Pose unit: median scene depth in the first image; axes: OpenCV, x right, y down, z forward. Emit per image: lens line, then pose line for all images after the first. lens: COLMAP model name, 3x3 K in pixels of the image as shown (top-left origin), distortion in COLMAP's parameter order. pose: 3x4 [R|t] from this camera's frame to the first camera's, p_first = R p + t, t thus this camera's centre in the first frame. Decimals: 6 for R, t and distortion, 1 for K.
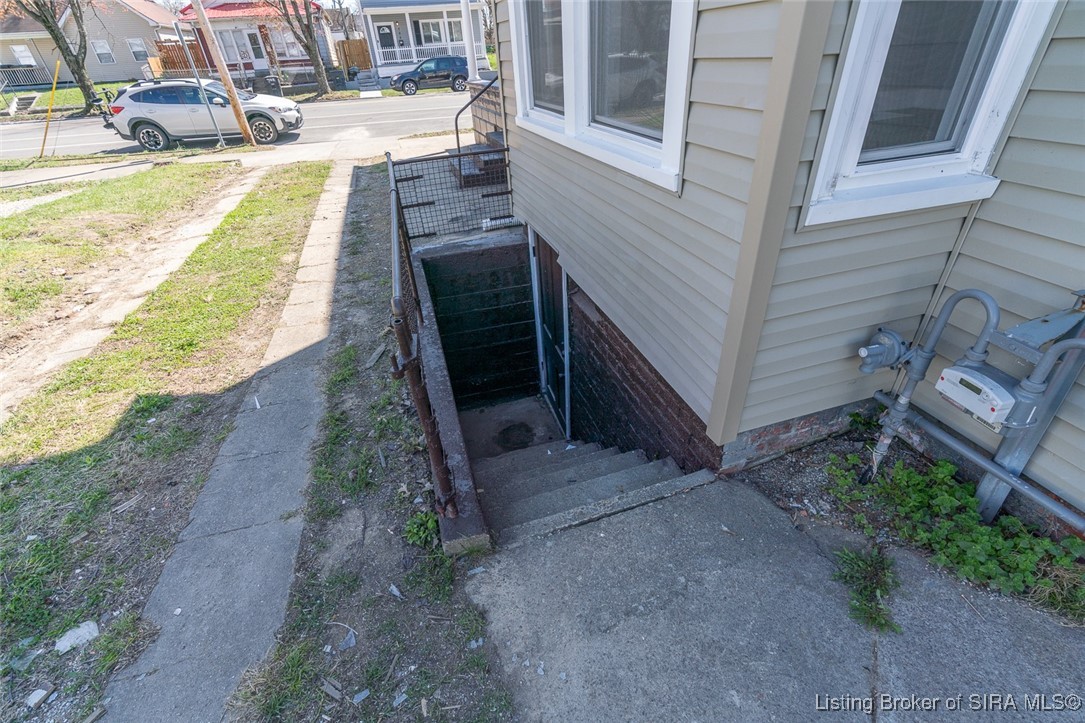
lens RADIAL K [[481.5, 0, 542.5], [0, 481.5, 361.5], [0, 0, 1]] dist [-0.020405, 0.000433]
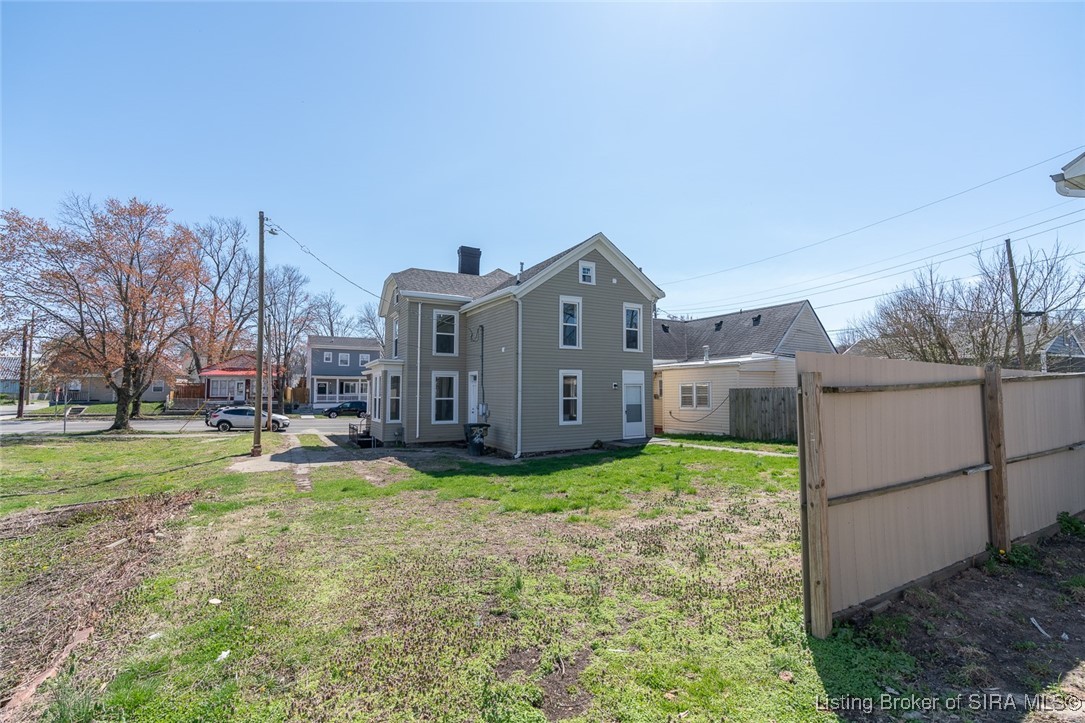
lens RADIAL K [[481.5, 0, 542.5], [0, 481.5, 361.5], [0, 0, 1]] dist [-0.020405, 0.000433]
pose [[0.978672, 0.056155, 0.197603, 0.116868], [0.074145, 0.800515, -0.594709, 0.369155], [-0.191580, 0.596676, 0.779278, -0.628591]]
